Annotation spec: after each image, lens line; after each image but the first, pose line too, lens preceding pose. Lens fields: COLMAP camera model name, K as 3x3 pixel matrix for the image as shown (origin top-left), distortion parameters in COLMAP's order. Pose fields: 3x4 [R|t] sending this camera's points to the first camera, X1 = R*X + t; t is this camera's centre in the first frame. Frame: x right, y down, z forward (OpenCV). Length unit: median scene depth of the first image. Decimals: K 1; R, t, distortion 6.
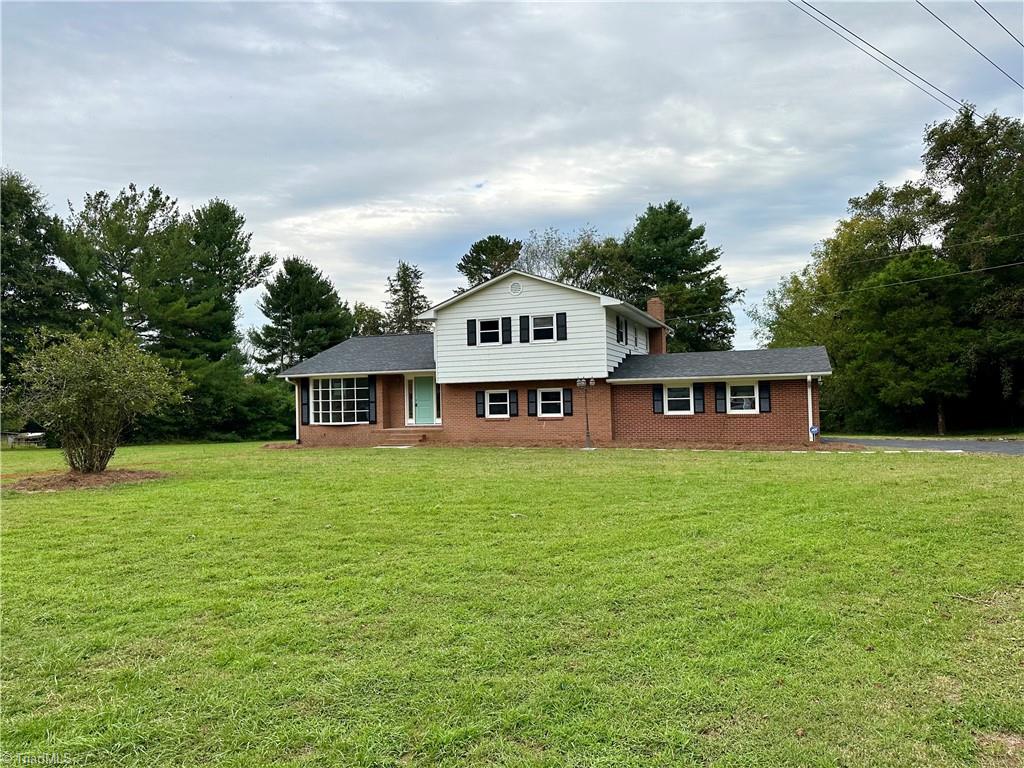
lens RADIAL K [[771.5, 0, 512.0], [0, 771.5, 384.0], [0, 0, 1]] dist [-0.011805, -0.004455]
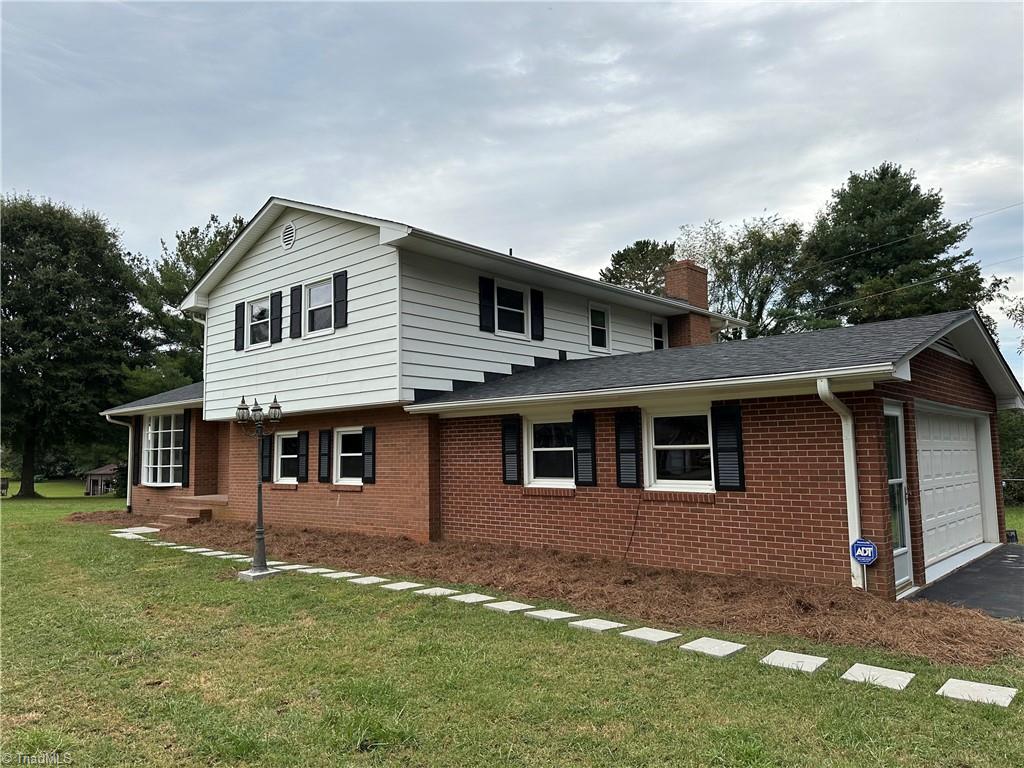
lens RADIAL K [[771.5, 0, 512.0], [0, 771.5, 384.0], [0, 0, 1]] dist [-0.011805, -0.004455]
pose [[0.921251, -0.022826, -0.388299, 0.299139], [-0.005737, 0.997371, -0.072239, 0.011424], [0.388927, 0.068778, 0.918698, 0.501506]]
